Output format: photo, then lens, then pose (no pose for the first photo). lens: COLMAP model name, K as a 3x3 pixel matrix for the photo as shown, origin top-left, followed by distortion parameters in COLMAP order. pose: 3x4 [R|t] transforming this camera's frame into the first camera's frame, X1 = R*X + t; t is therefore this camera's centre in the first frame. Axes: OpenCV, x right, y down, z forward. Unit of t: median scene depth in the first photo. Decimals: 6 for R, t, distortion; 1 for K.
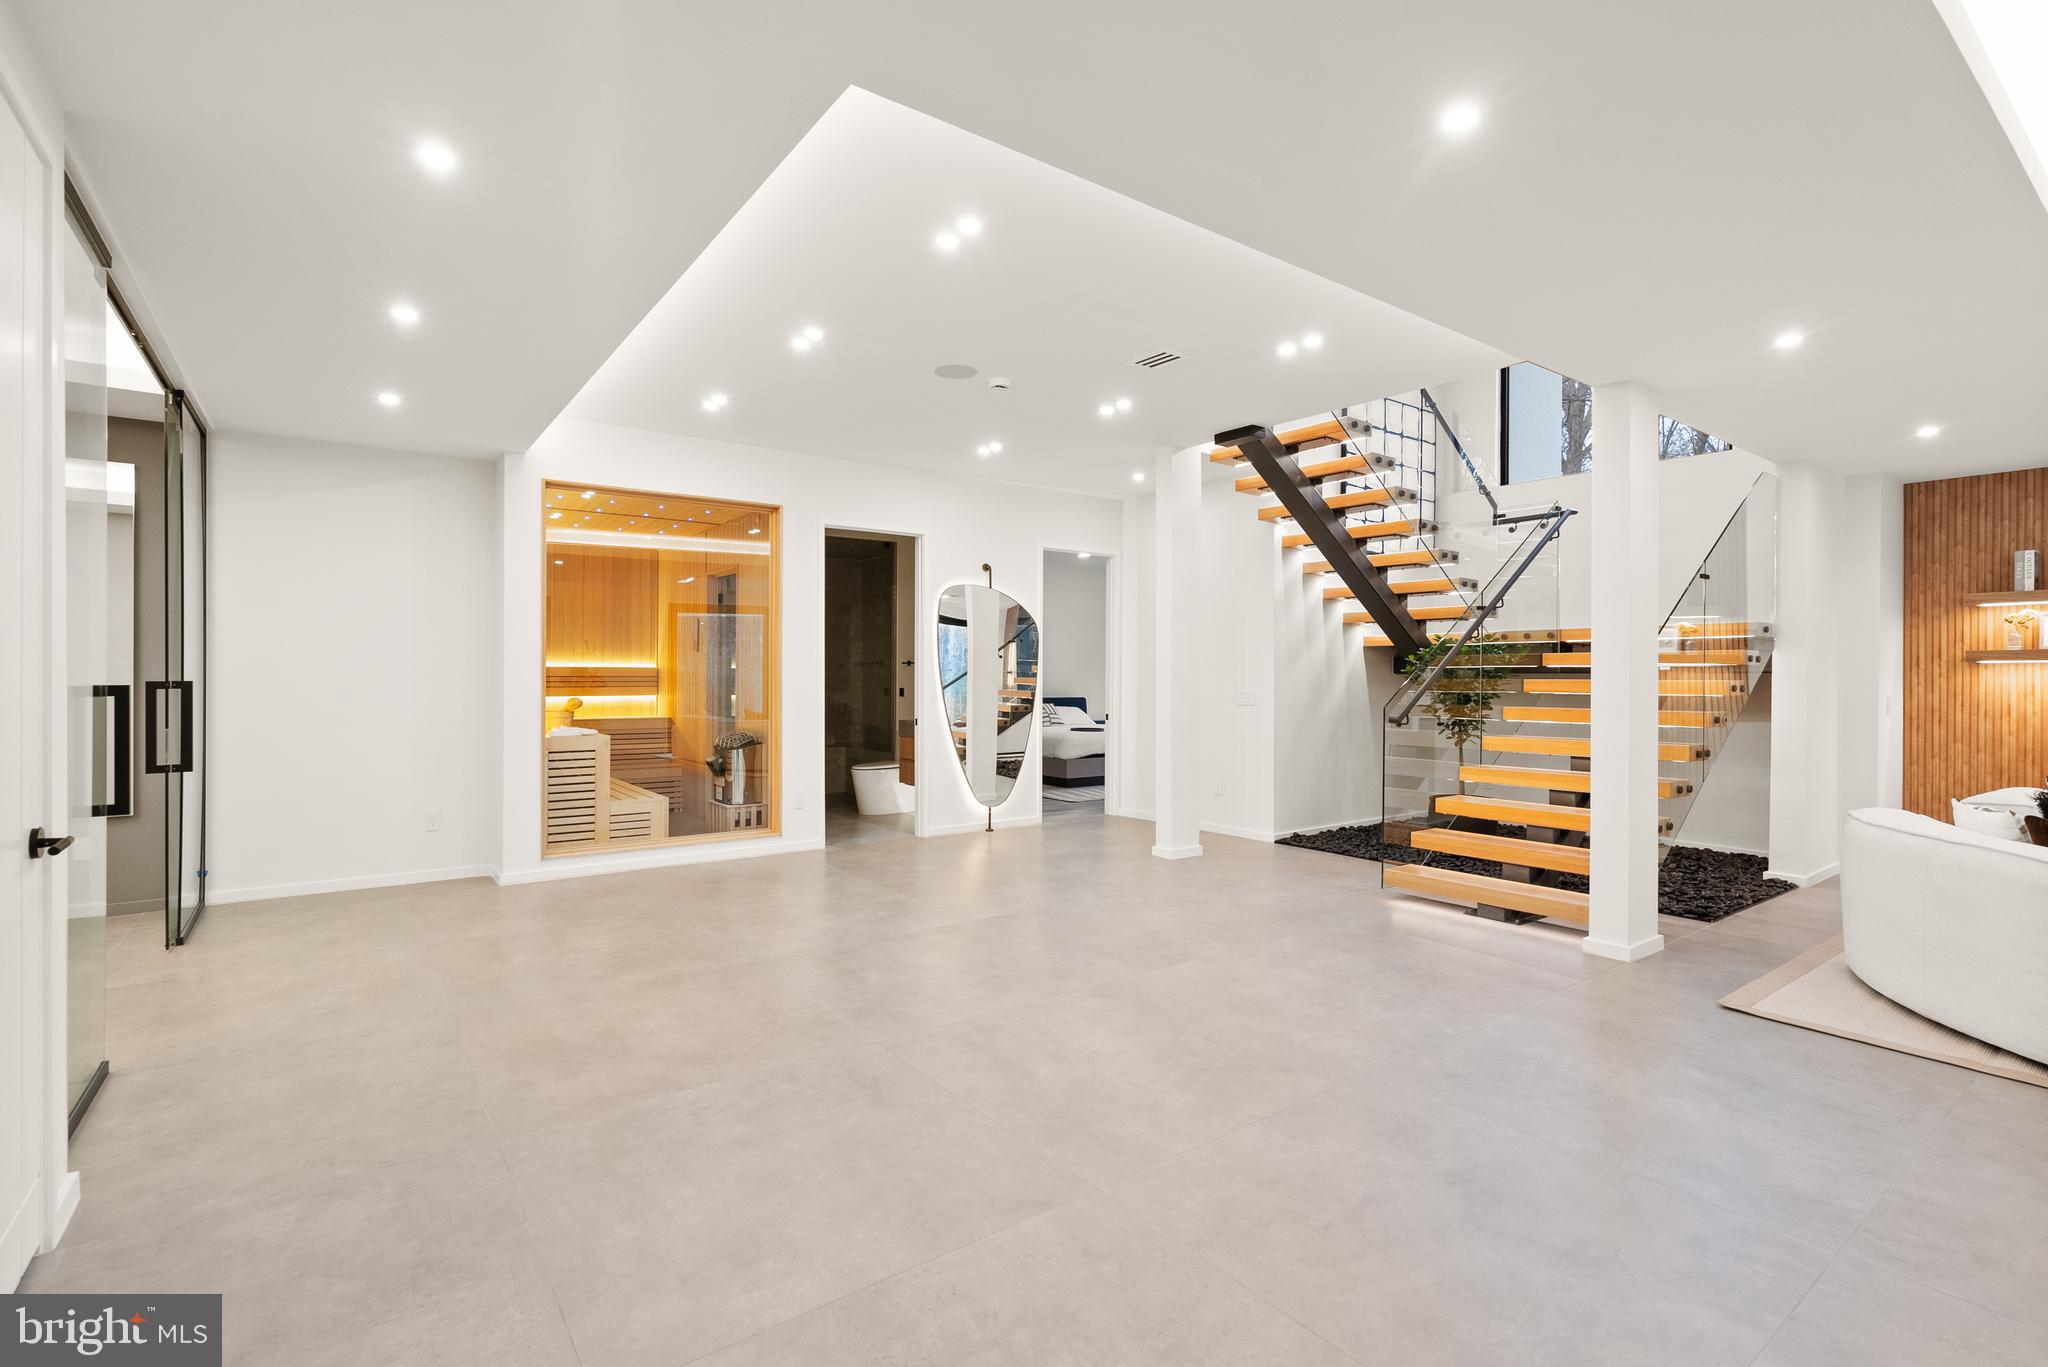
lens RADIAL K [[944.0, 0, 1012.2], [0, 944.0, 674.4], [0, 0, 1]] dist [-0.002812, 0.000484]
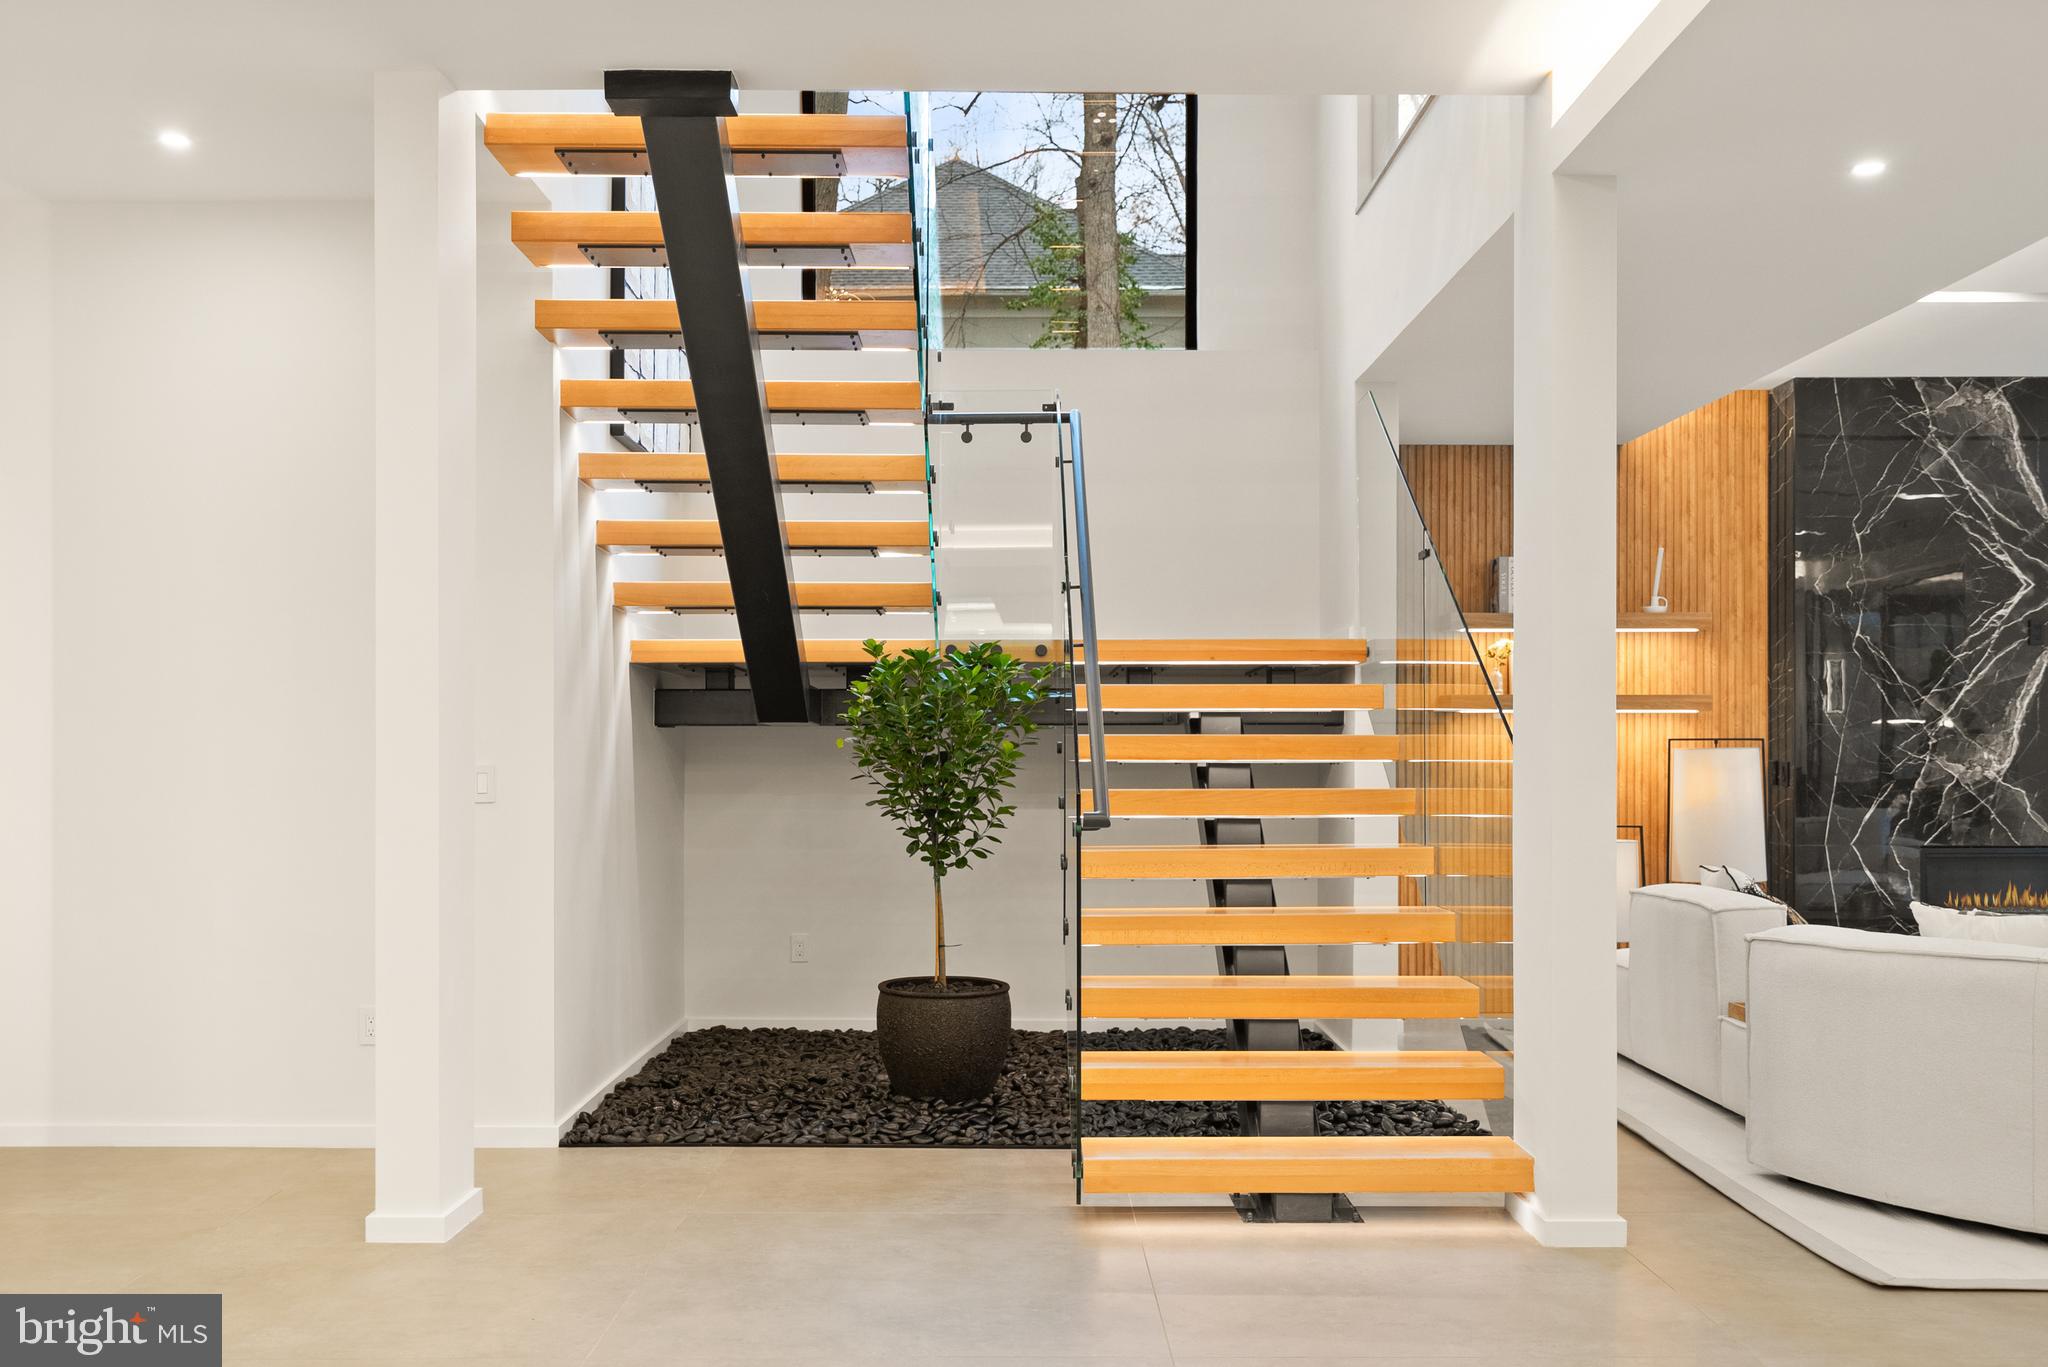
lens RADIAL K [[1880.9, 0, 1016.3], [0, 1880.9, 741.6], [0, 0, 1]] dist [0.005599, 0.009774]
pose [[0.588410, 0.000281, 0.808563, -0.296494], [0.001284, 0.999998, -0.001283, 0.010467], [-0.808562, 0.001793, 0.588408, 0.445525]]
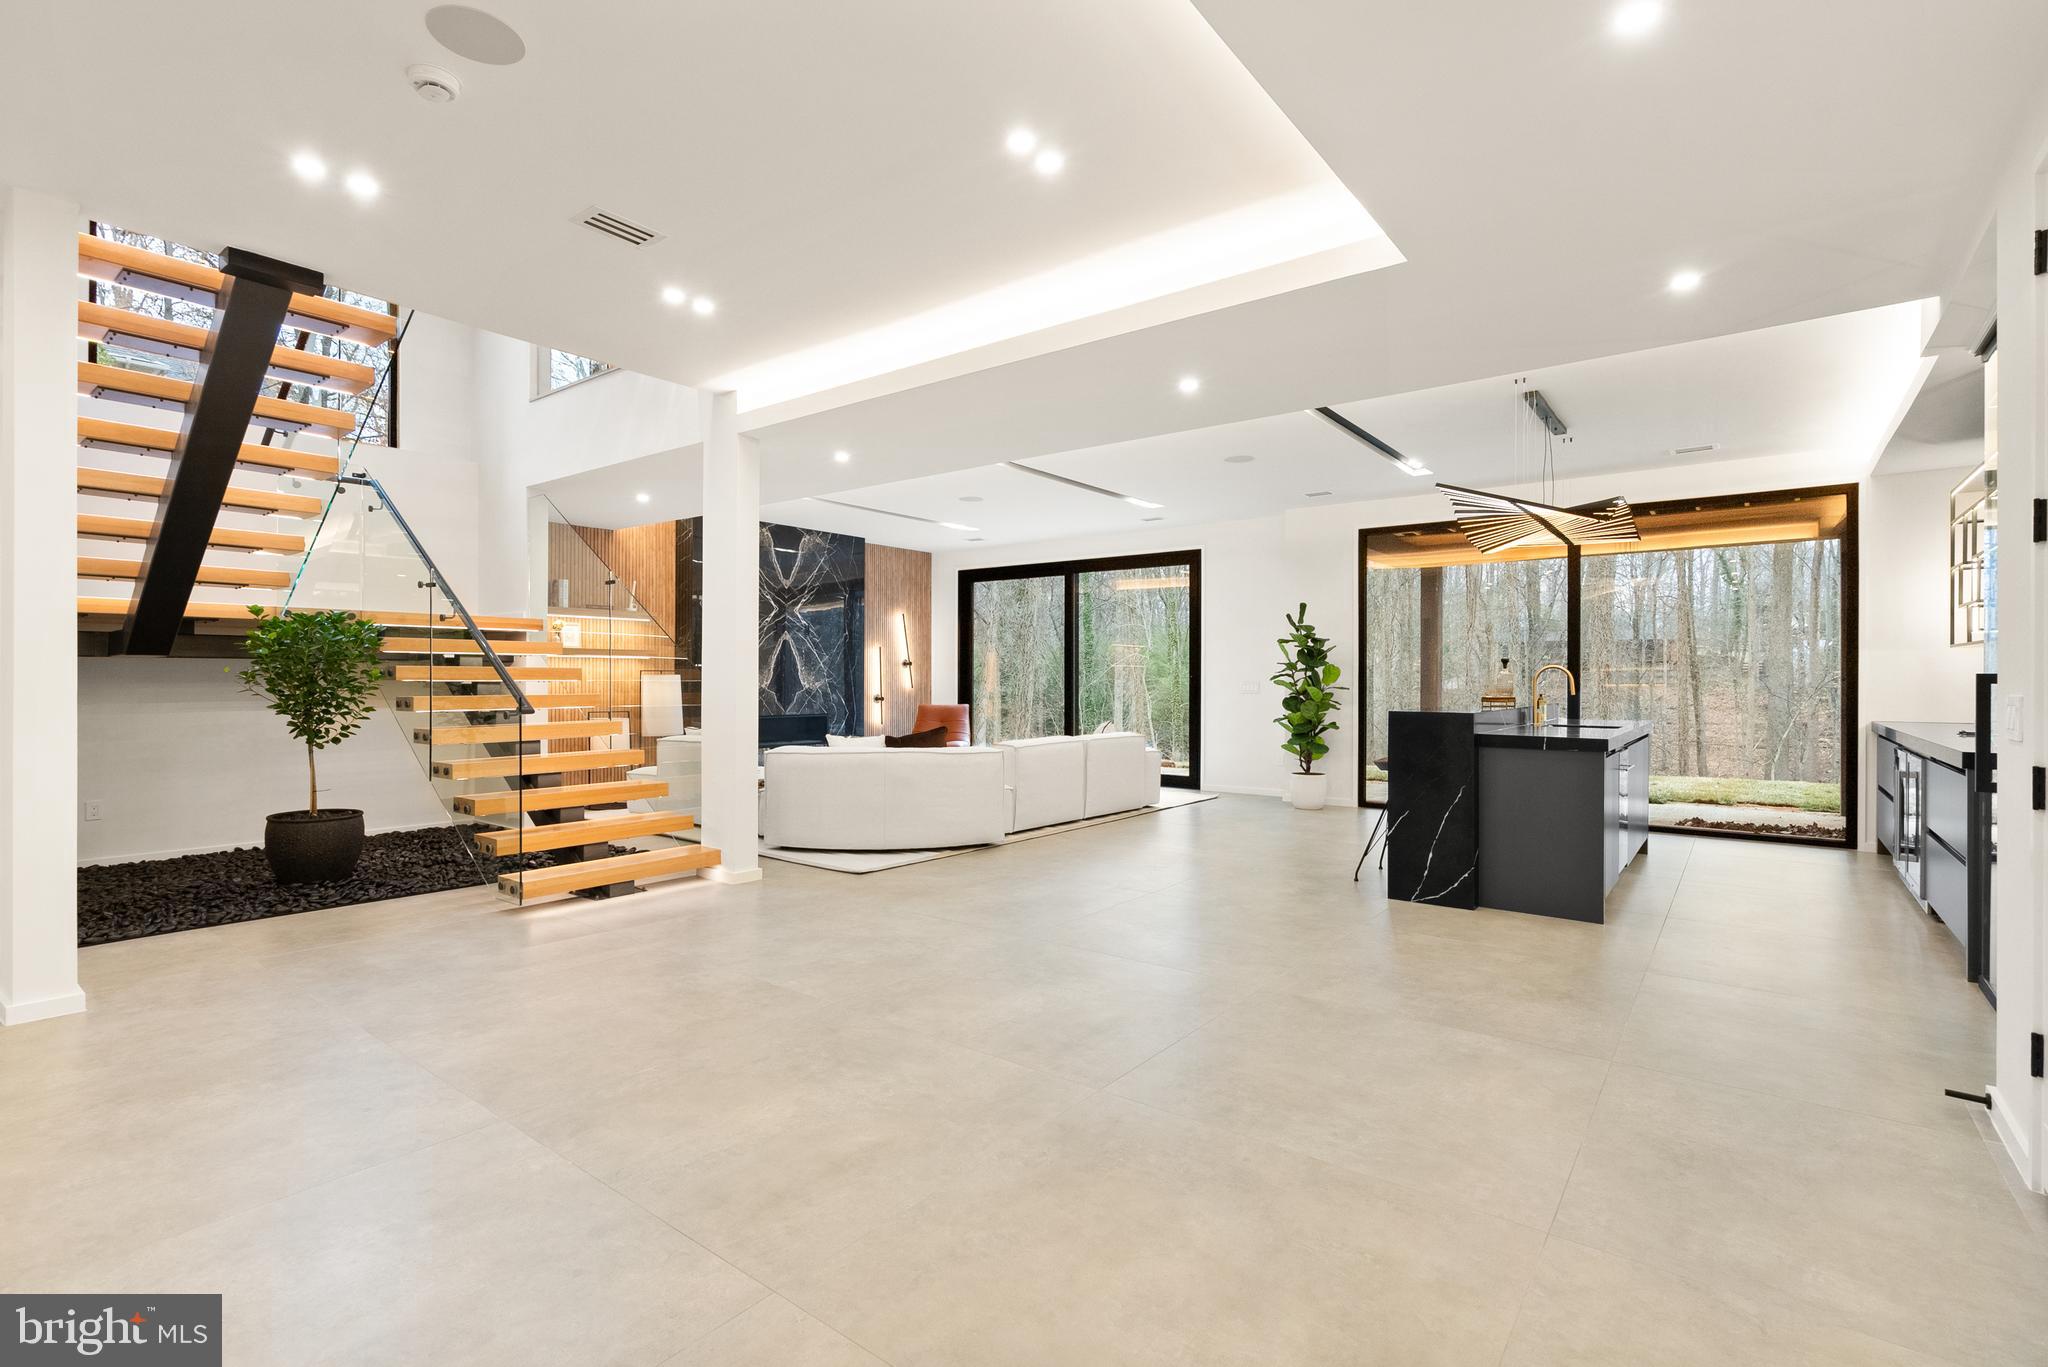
lens RADIAL K [[941.4, 0, 1032.2], [0, 941.4, 677.0], [0, 0, 1]] dist [-0.001526, -0.000035]
pose [[-0.282796, -0.004224, 0.959171, -0.500462], [-0.005384, 0.999982, 0.002817, 0.010165], [-0.959165, -0.004367, -0.282814, 0.695988]]
